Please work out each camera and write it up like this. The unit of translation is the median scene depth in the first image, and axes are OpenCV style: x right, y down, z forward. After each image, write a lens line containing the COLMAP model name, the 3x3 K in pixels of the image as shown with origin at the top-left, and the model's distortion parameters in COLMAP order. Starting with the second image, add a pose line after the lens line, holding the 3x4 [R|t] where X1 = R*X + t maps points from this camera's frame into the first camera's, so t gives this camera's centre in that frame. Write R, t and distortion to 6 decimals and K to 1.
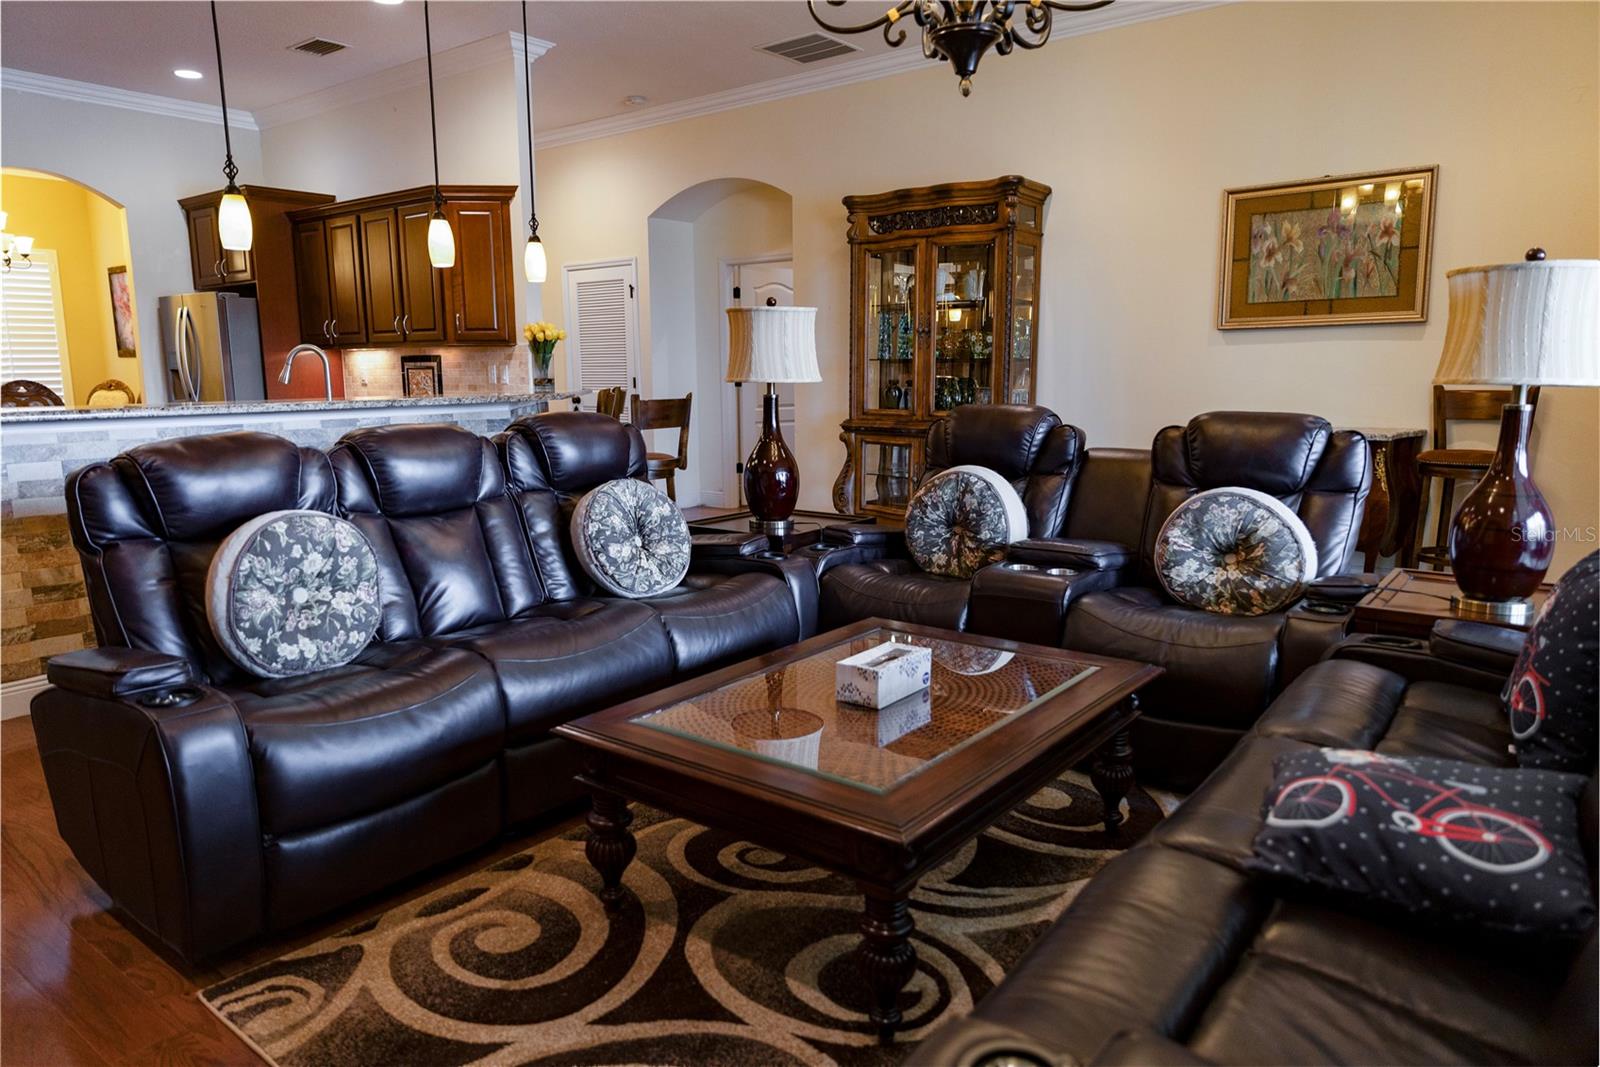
lens RADIAL K [[1055.4, 0, 800.0], [0, 1055.4, 533.5], [0, 0, 1]] dist [0.003504, 0.001440]
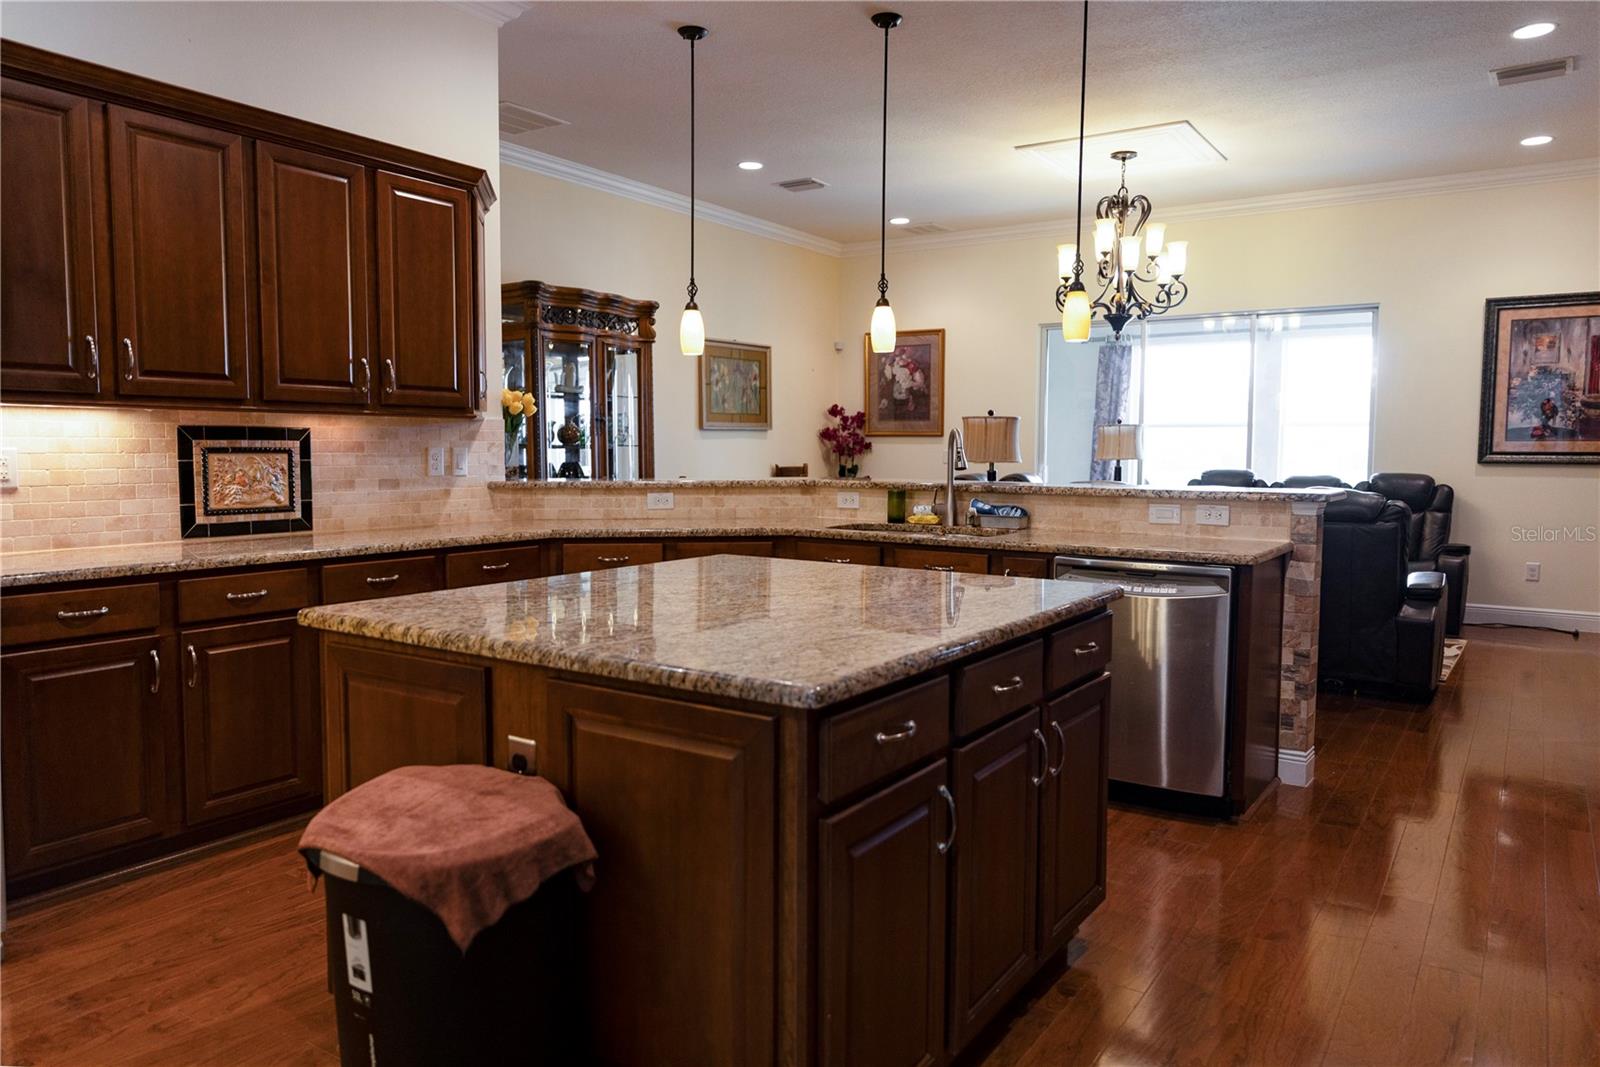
lens RADIAL K [[1055.4, 0, 800.0], [0, 1055.4, 533.5], [0, 0, 1]] dist [0.003504, 0.001440]
pose [[-0.061604, -0.073097, 0.995420, -1.034614], [0.153875, 0.984696, 0.081832, -0.137276], [-0.986168, 0.158212, -0.049413, 0.892307]]
